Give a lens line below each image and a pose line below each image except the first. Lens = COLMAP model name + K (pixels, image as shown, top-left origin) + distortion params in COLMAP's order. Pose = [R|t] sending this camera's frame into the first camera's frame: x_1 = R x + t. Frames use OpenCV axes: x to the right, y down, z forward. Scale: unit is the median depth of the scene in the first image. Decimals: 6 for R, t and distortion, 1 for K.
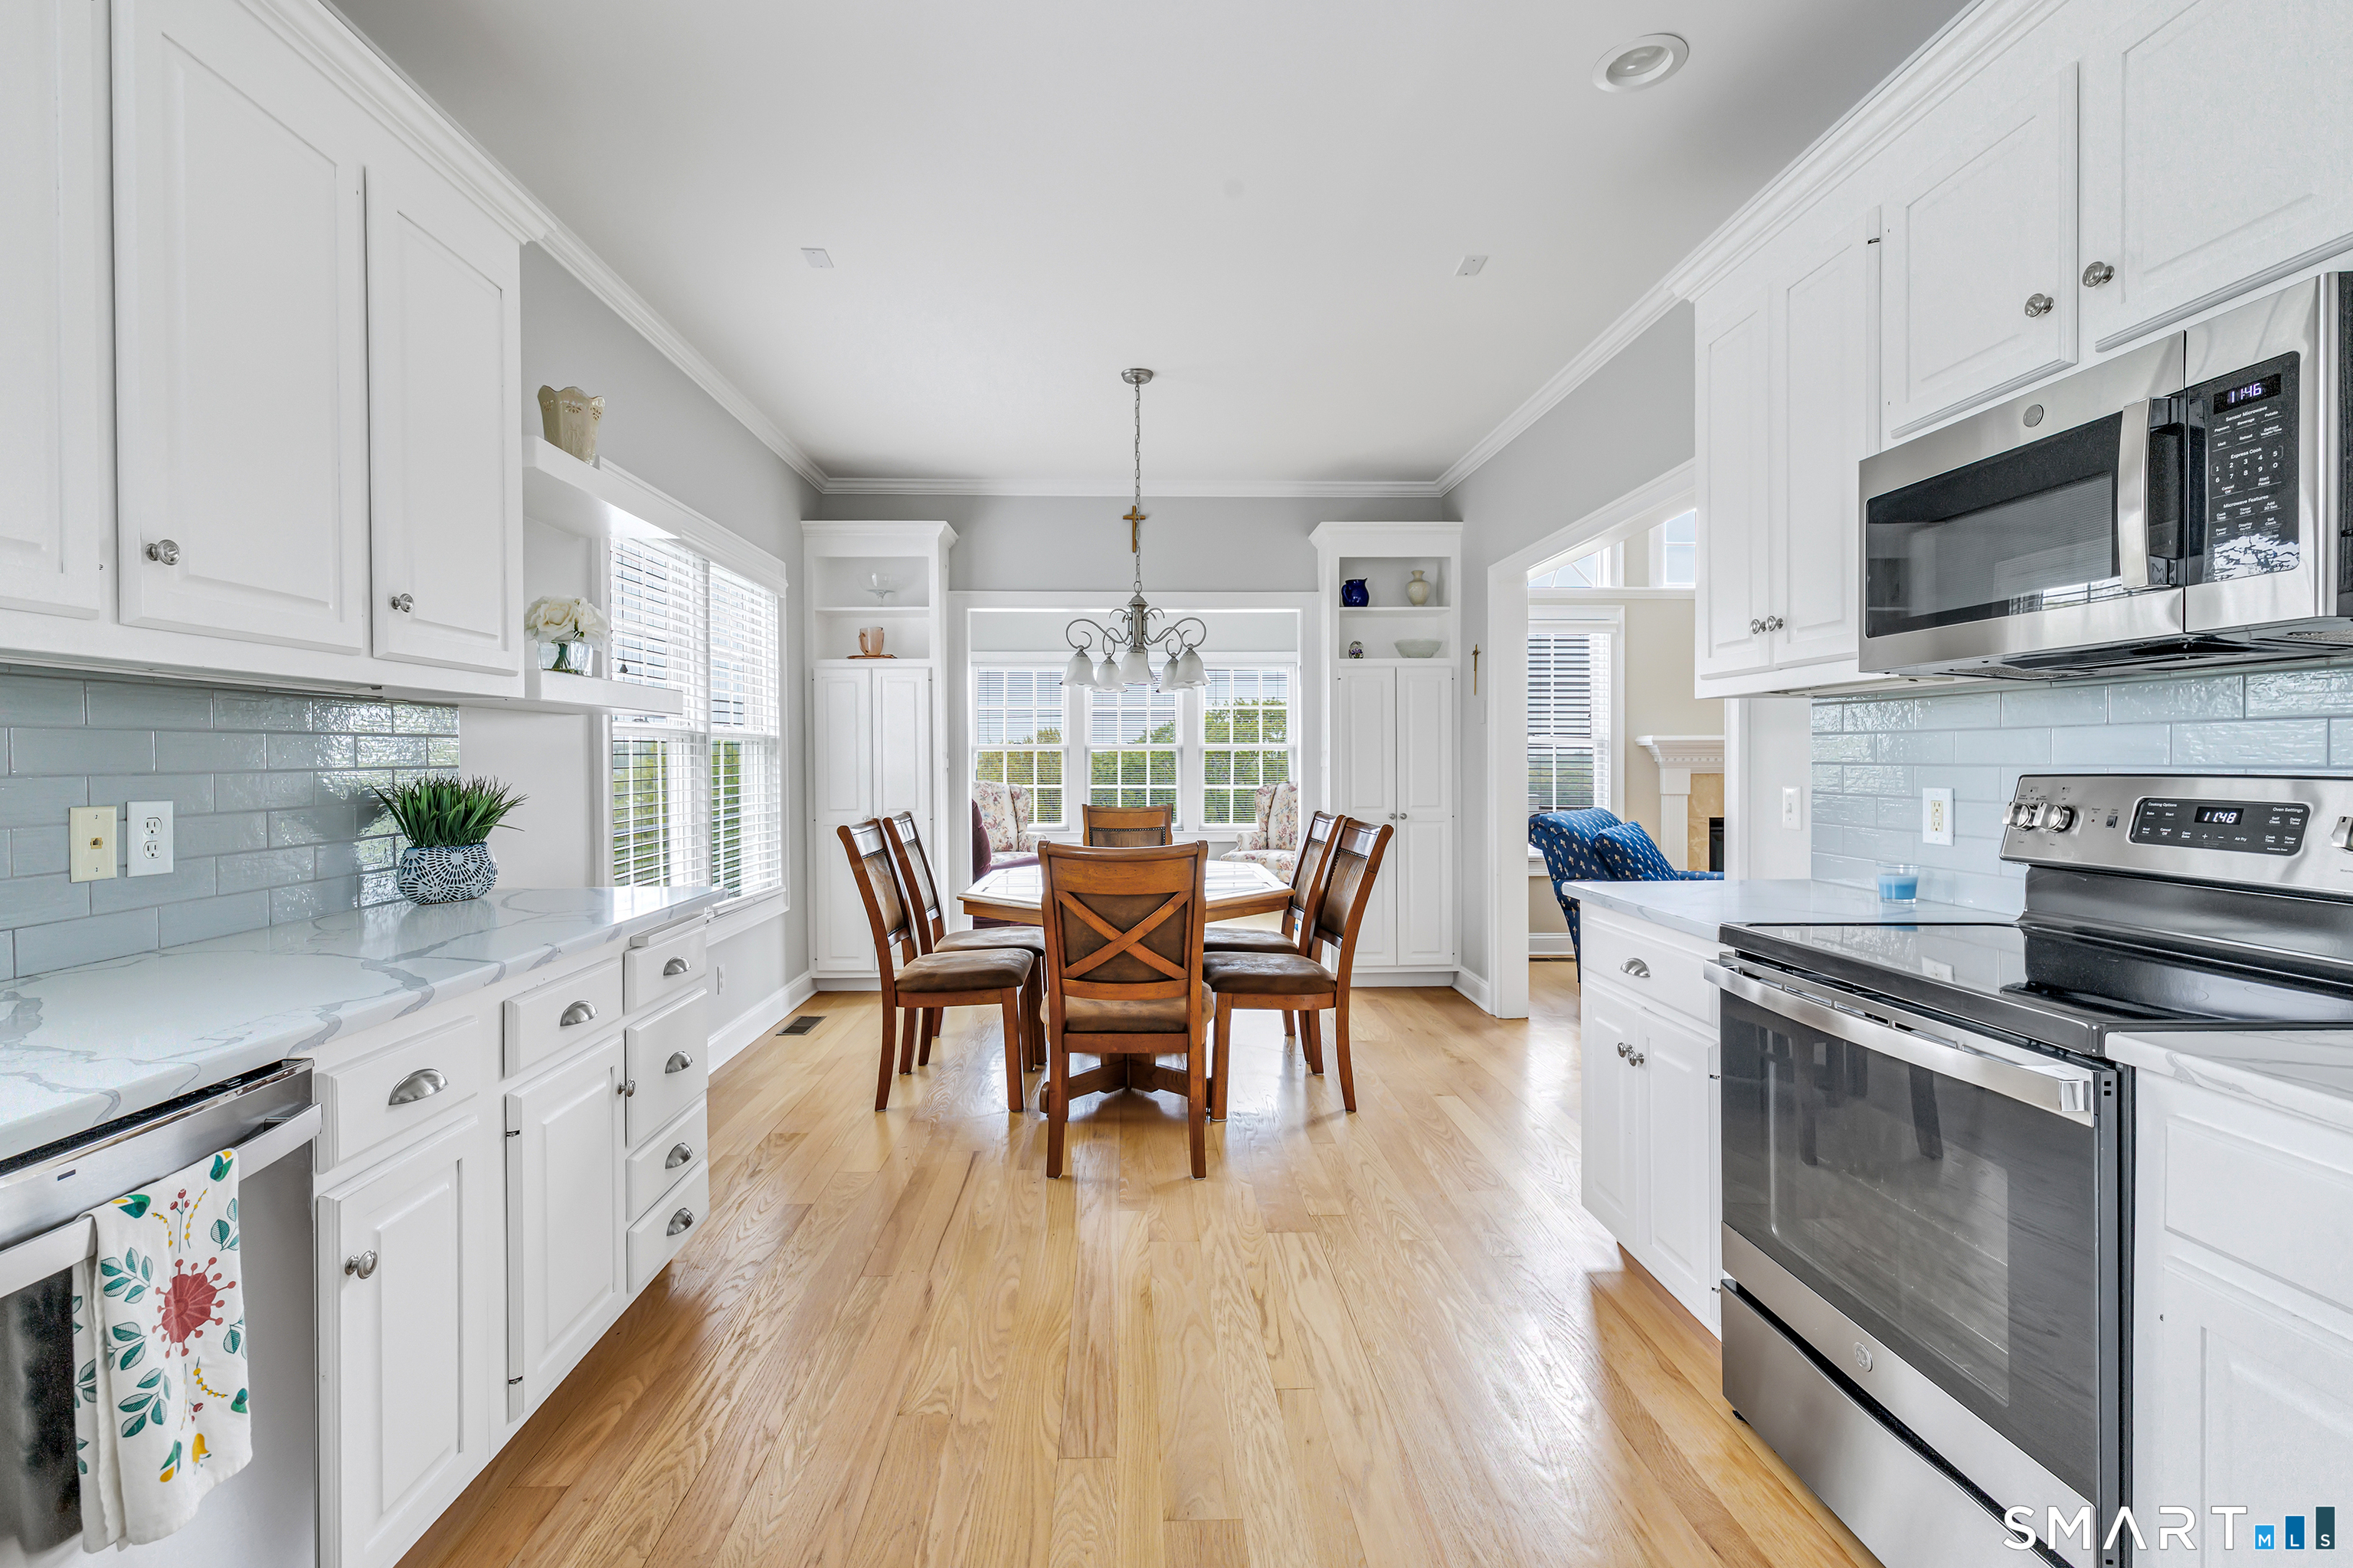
lens RADIAL K [[1033.1, 0, 1161.8], [0, 1033.1, 770.6], [0, 0, 1]] dist [0.000033, 0.001098]
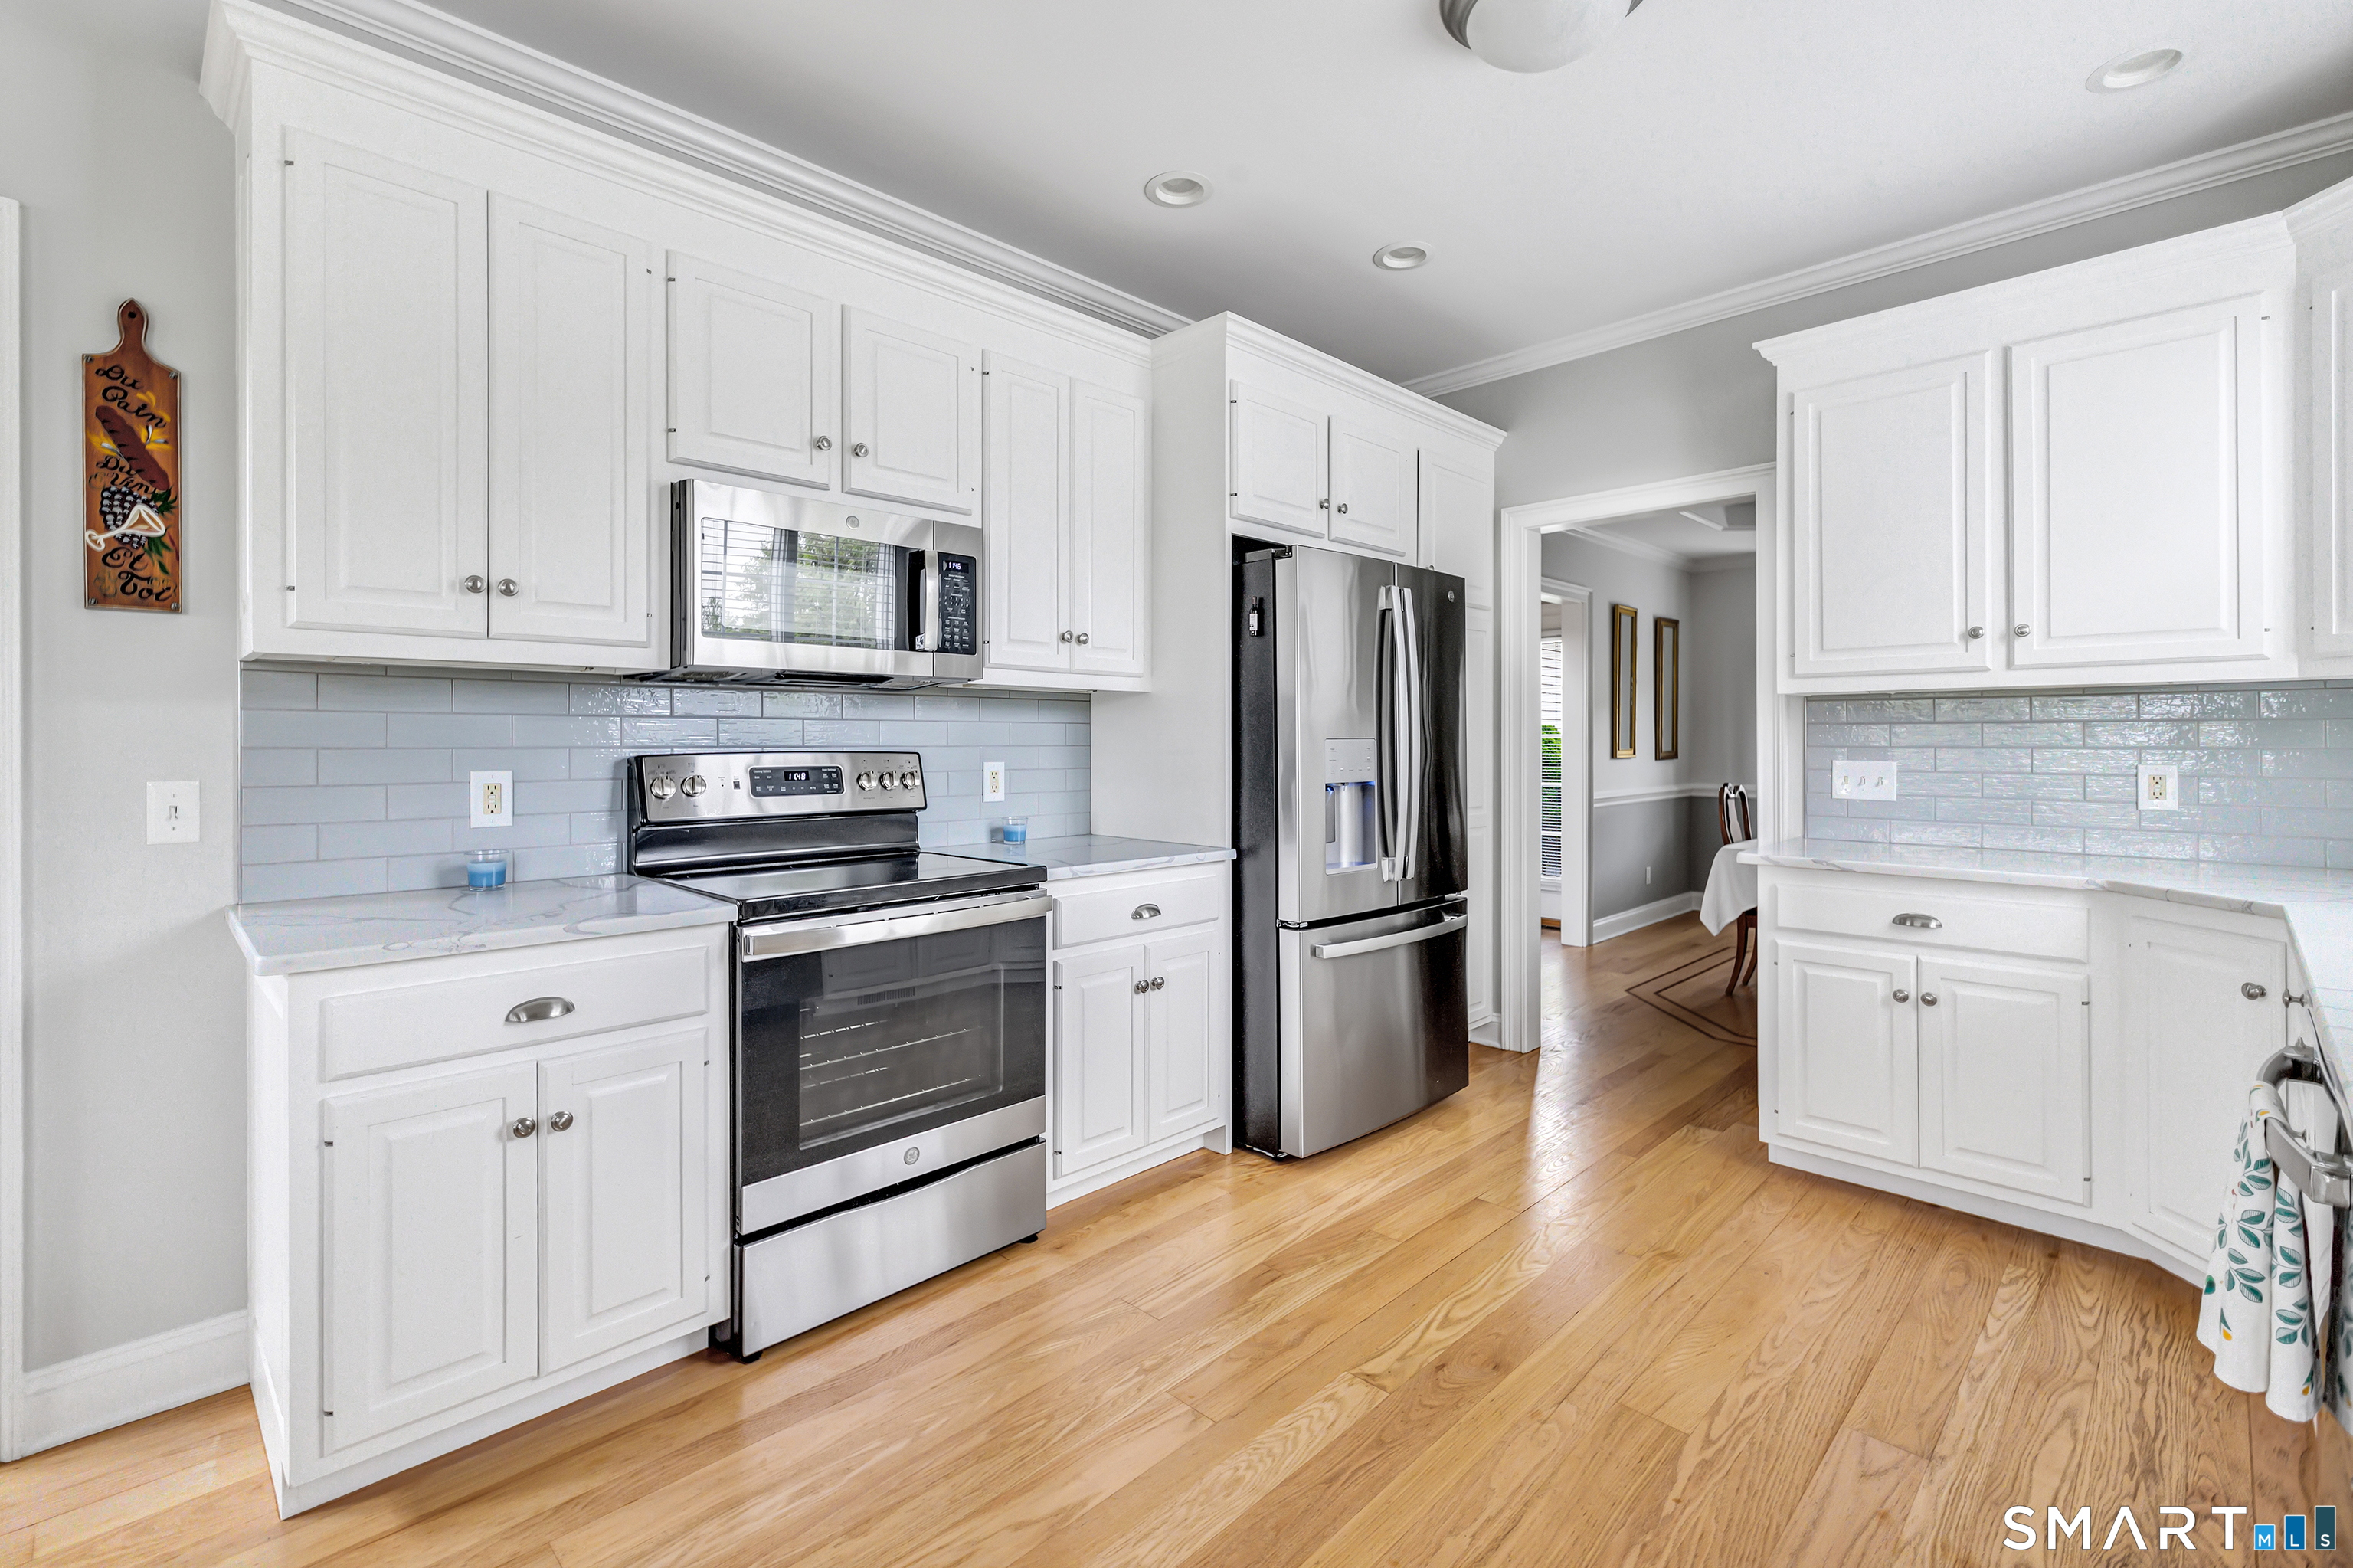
lens RADIAL K [[1033.1, 0, 1165.0], [0, 1033.1, 741.7], [0, 0, 1]] dist [0.000033, 0.001098]
pose [[-0.678608, 0.002960, 0.734494, -0.380513], [0.010737, 0.999925, 0.005890, -0.009049], [-0.734422, 0.011883, -0.678589, 1.045598]]
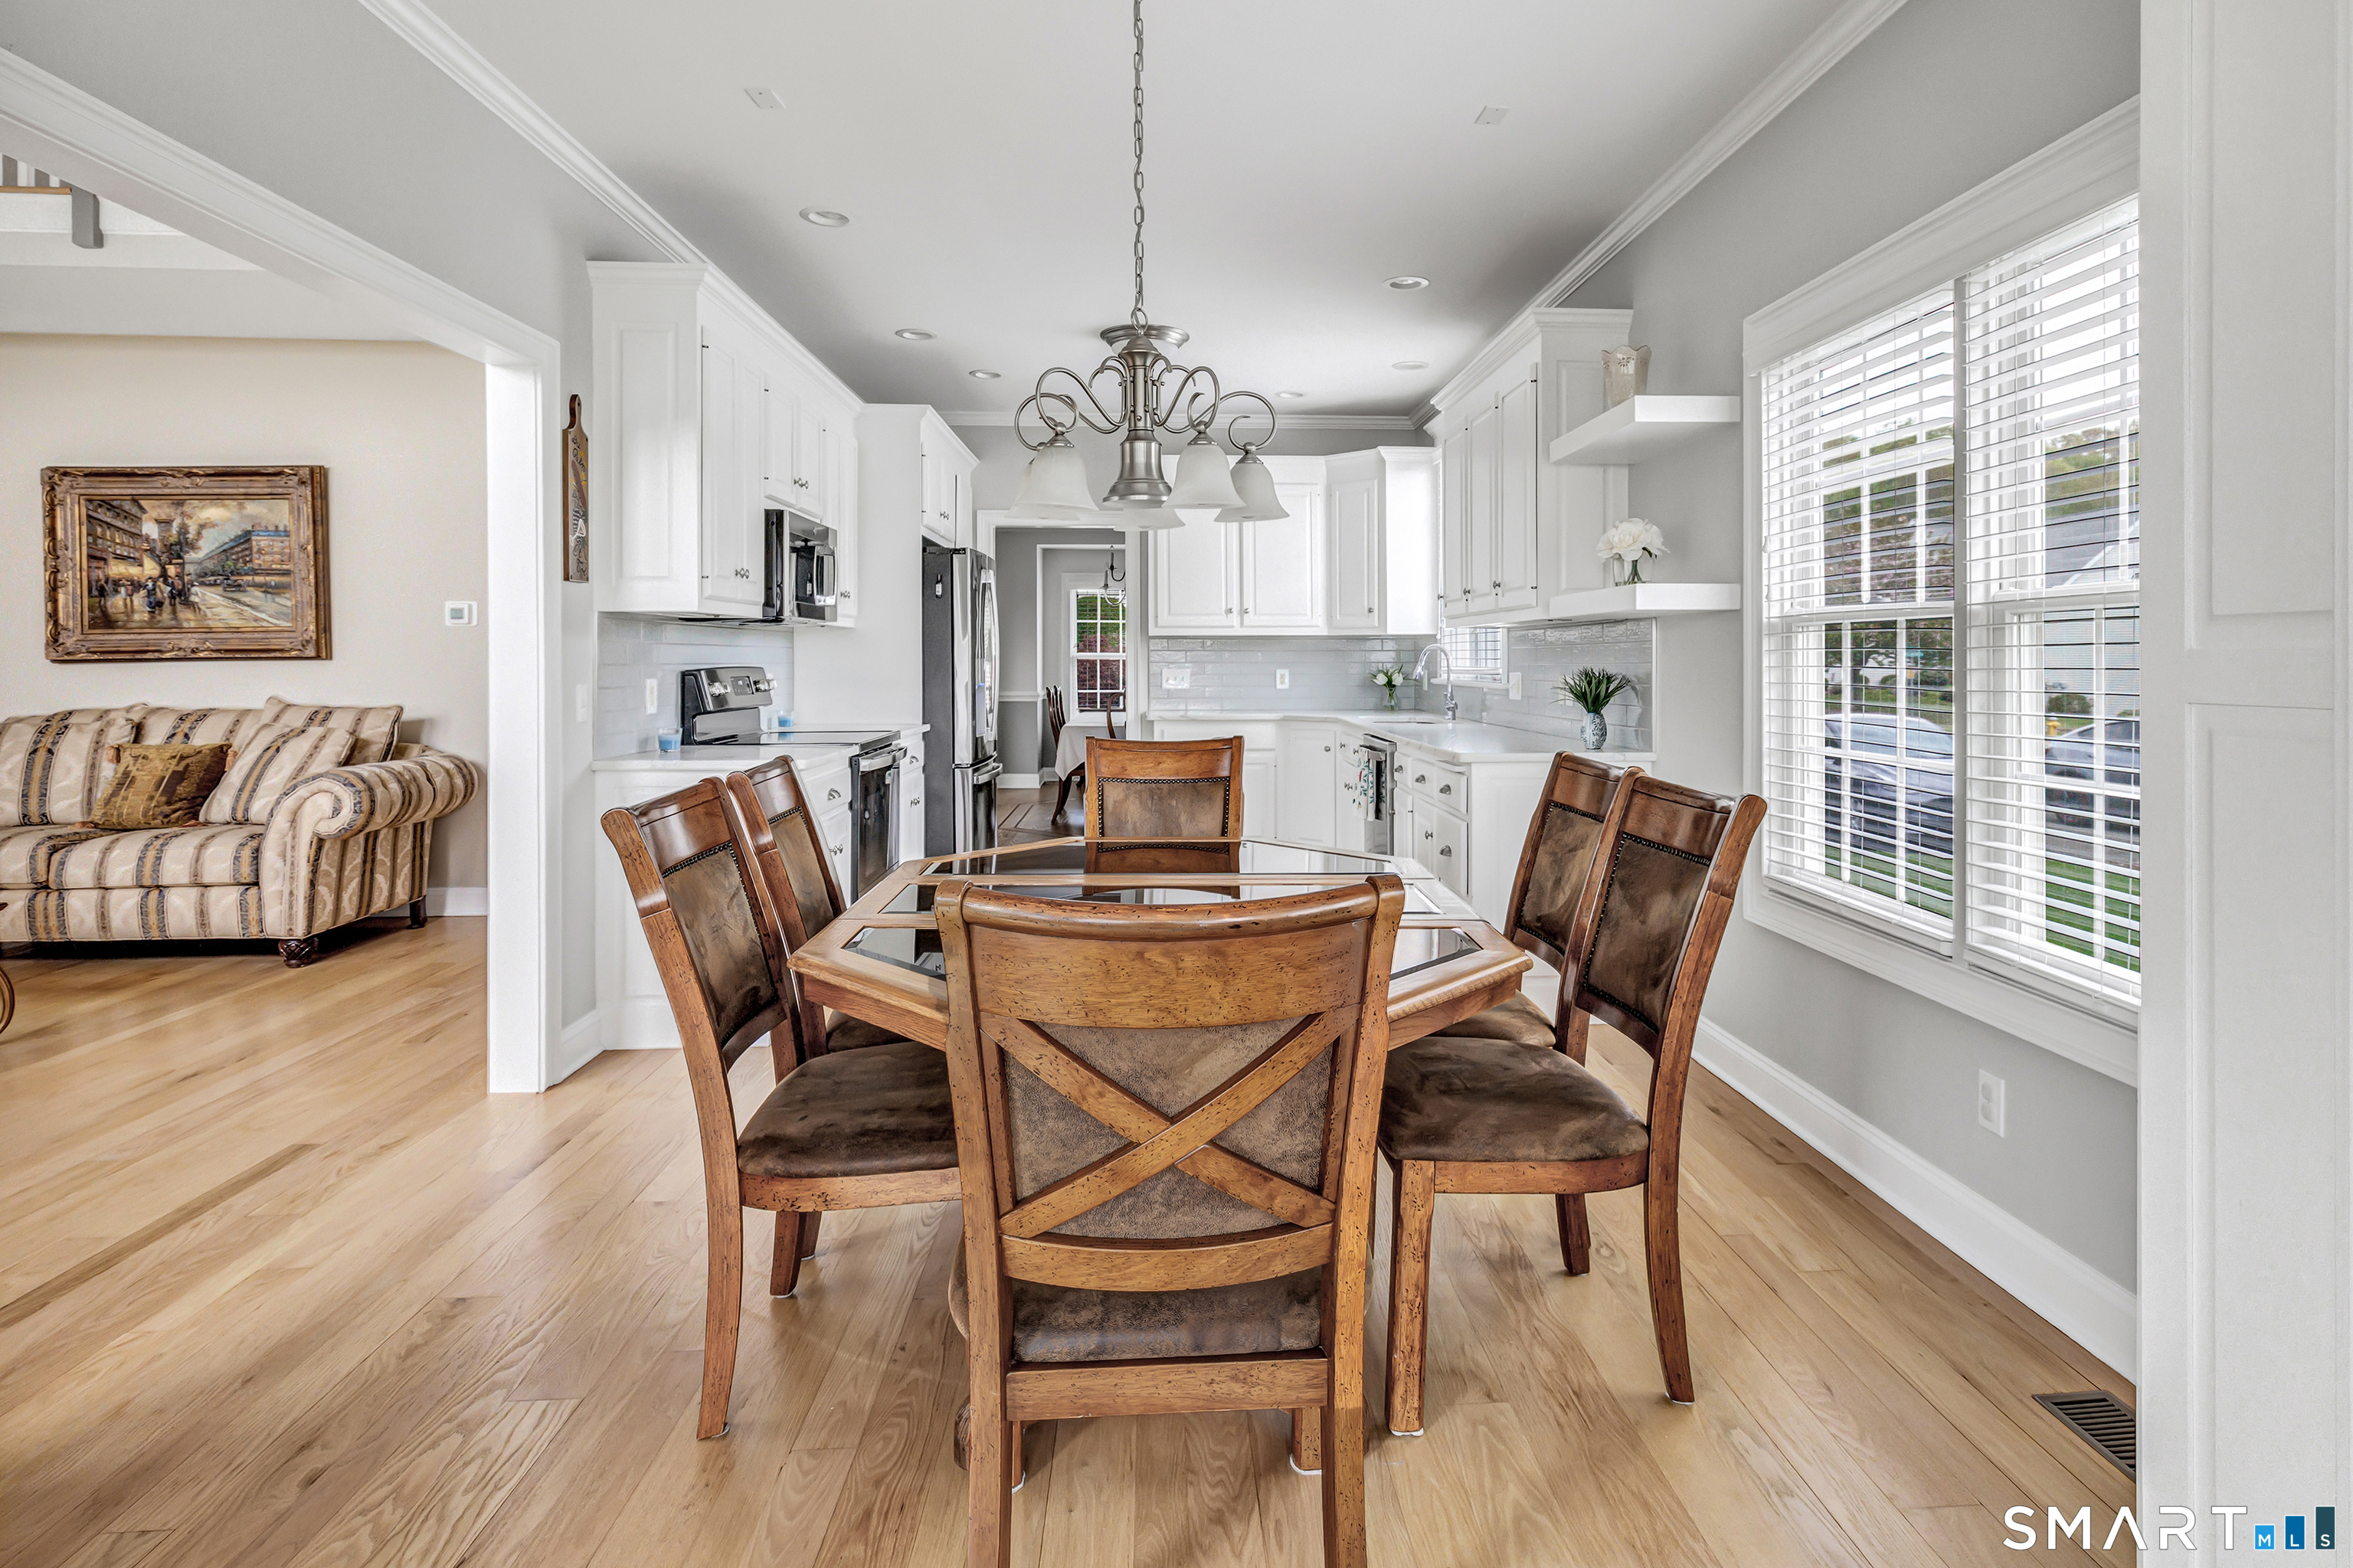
lens RADIAL K [[1225.9, 0, 1220.0], [0, 1225.9, 664.4], [0, 0, 1]] dist [0.001233, 0.000041]
pose [[-0.999786, 0.002997, -0.020470, -0.078426], [0.002676, 0.999873, 0.015683, -0.027778], [0.020515, 0.015624, -0.999667, 2.535892]]
